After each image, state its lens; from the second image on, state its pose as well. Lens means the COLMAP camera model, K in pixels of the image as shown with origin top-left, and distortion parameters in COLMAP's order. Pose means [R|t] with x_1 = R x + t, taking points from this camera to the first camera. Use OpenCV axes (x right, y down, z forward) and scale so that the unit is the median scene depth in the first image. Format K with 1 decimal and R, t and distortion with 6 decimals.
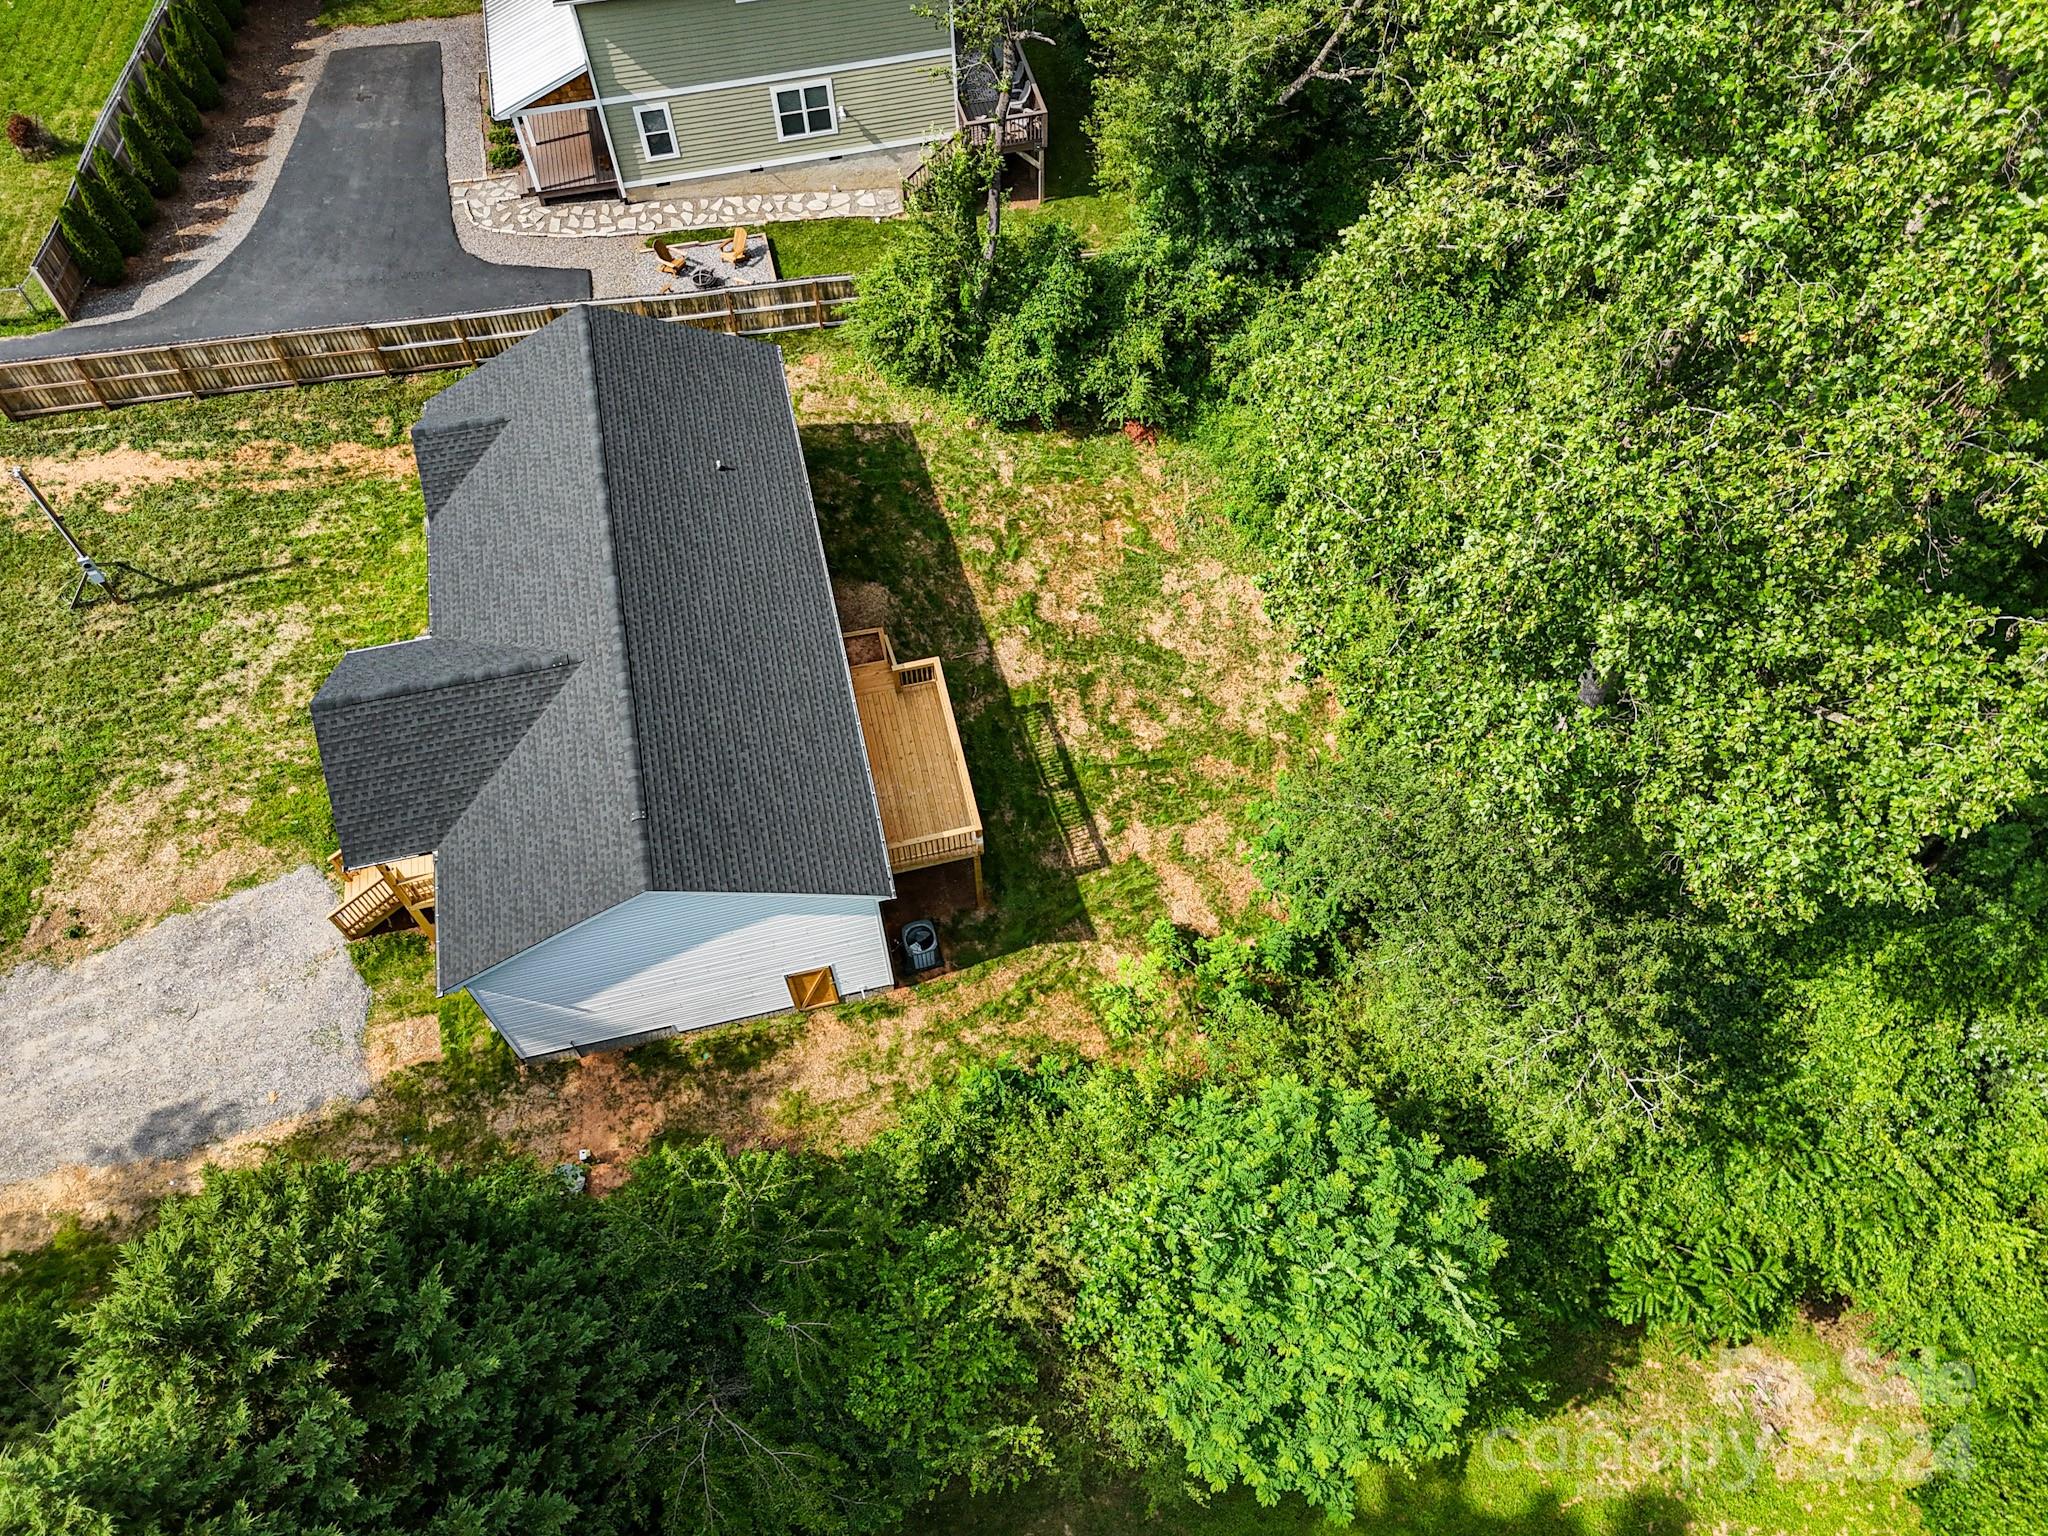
lens RADIAL K [[1506.6, 0, 1029.2], [0, 1506.6, 770.4], [0, 0, 1]] dist [0.062484, -0.060717]
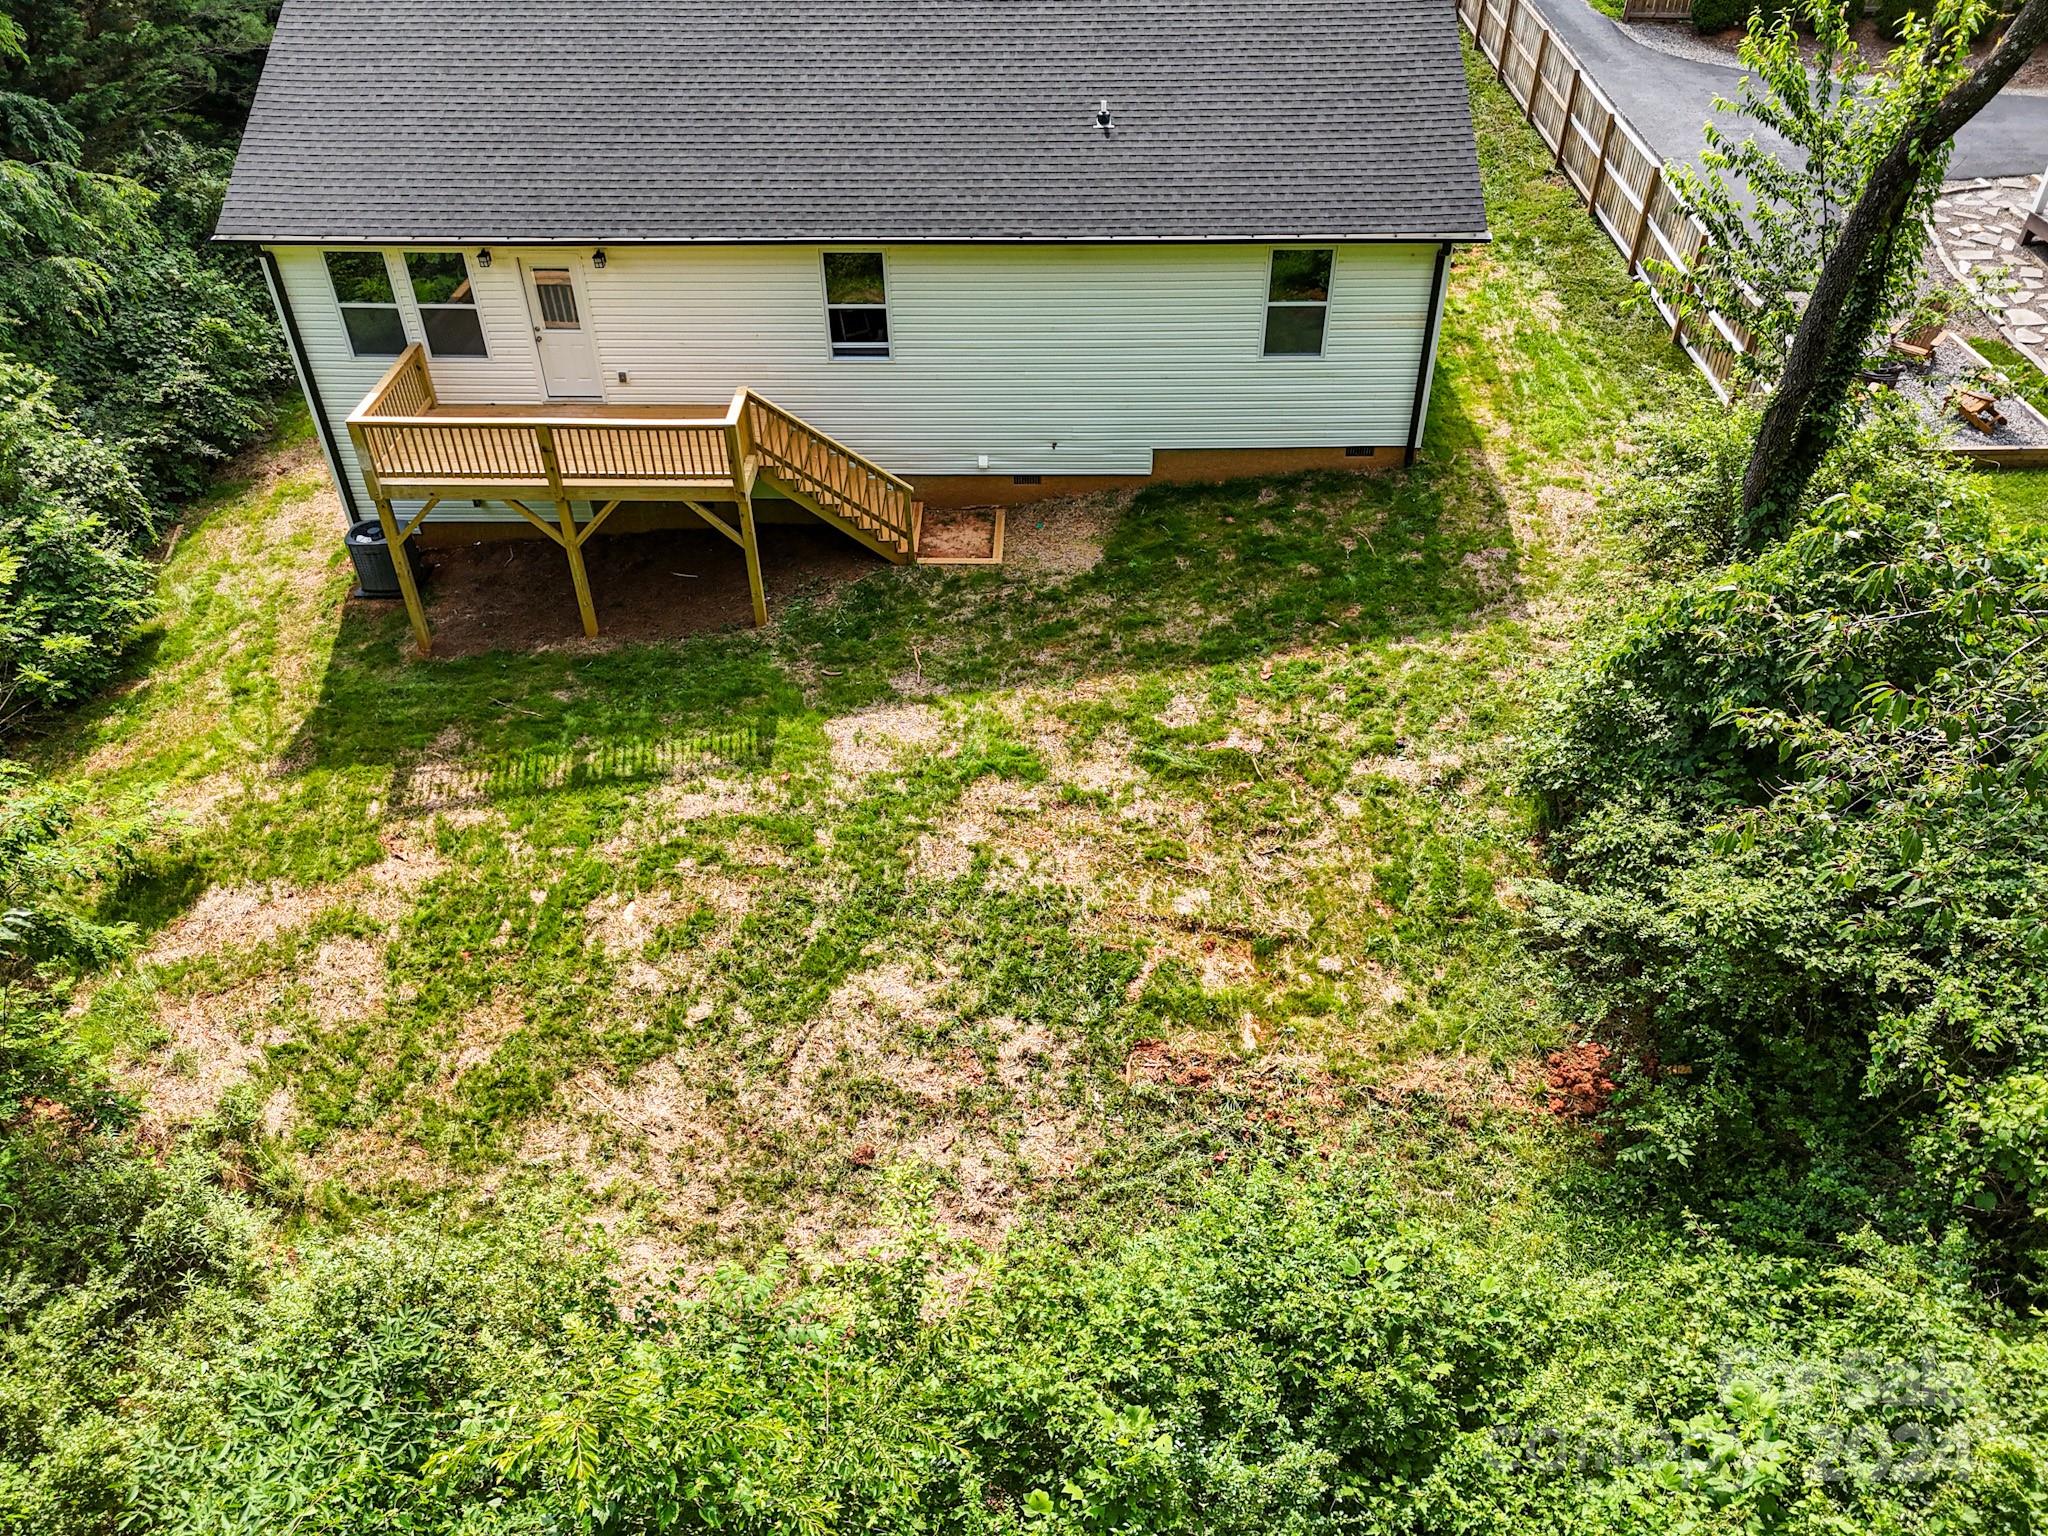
lens RADIAL K [[1506.6, 0, 1022.6], [0, 1506.6, 770.9], [0, 0, 1]] dist [0.062484, -0.060717]
pose [[-0.243906, 0.613689, -0.750930, 0.387649], [-0.803411, 0.305824, 0.510884, -0.388809], [0.543176, 0.727913, 0.418452, 0.906273]]
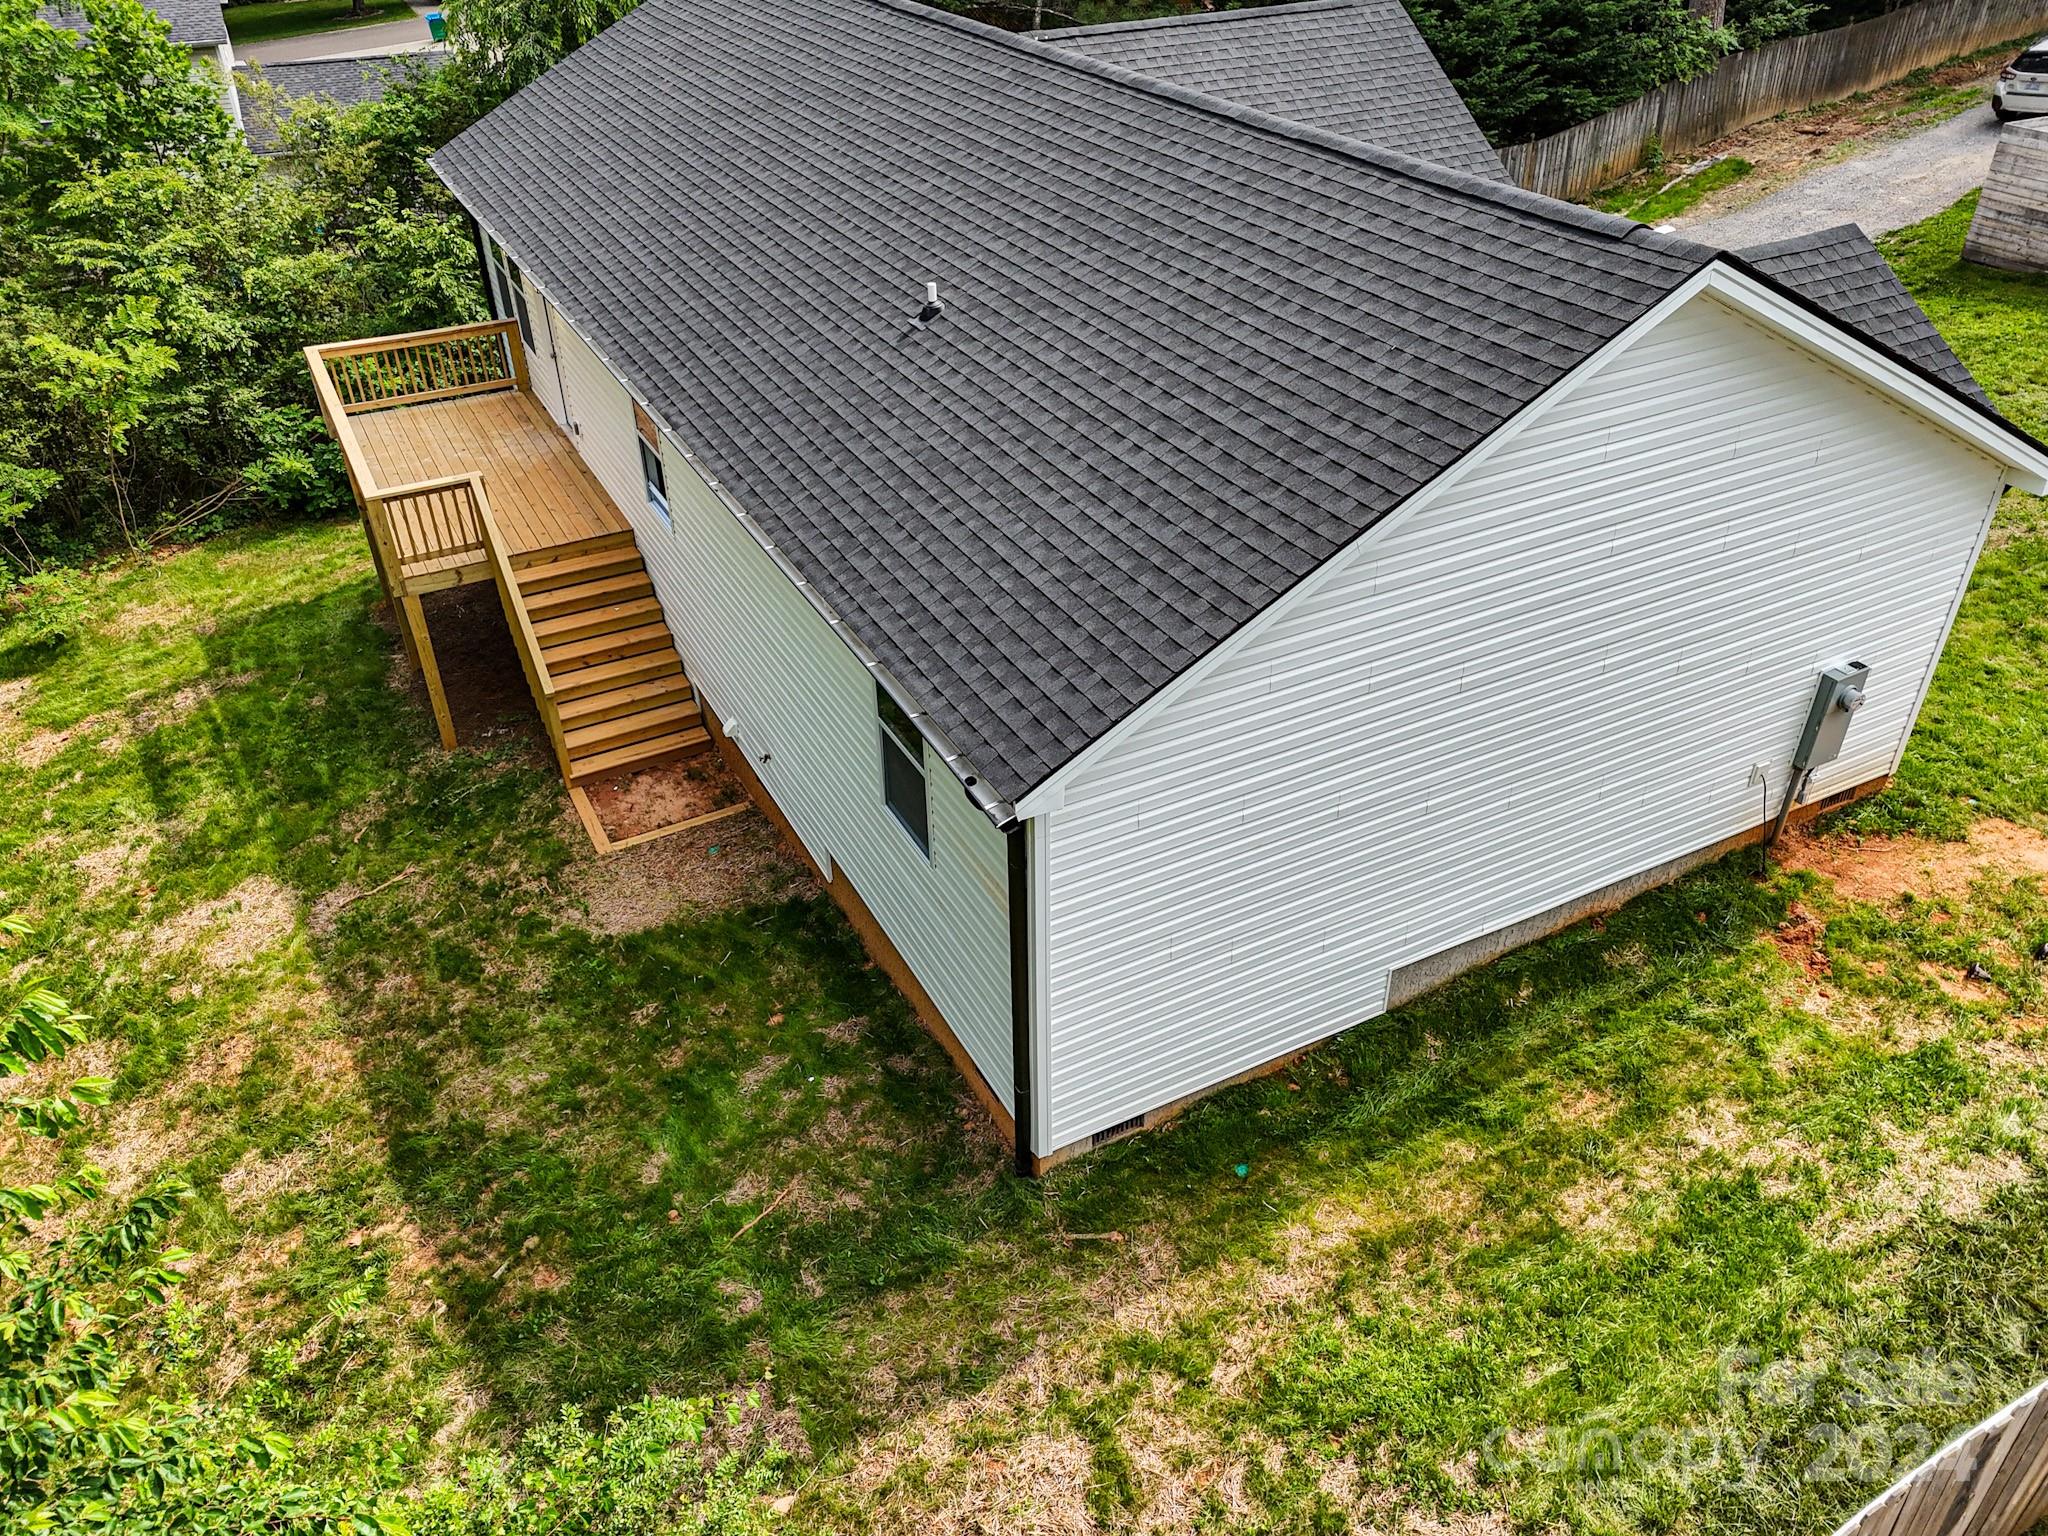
lens RADIAL K [[1506.6, 0, 1038.5], [0, 1506.6, 756.6], [0, 0, 1]] dist [0.062484, -0.060717]
pose [[-0.966274, 0.161094, -0.200904, -0.141989], [-0.203199, 0.002272, 0.979135, -0.517903], [0.158189, 0.986936, 0.030538, 1.071015]]
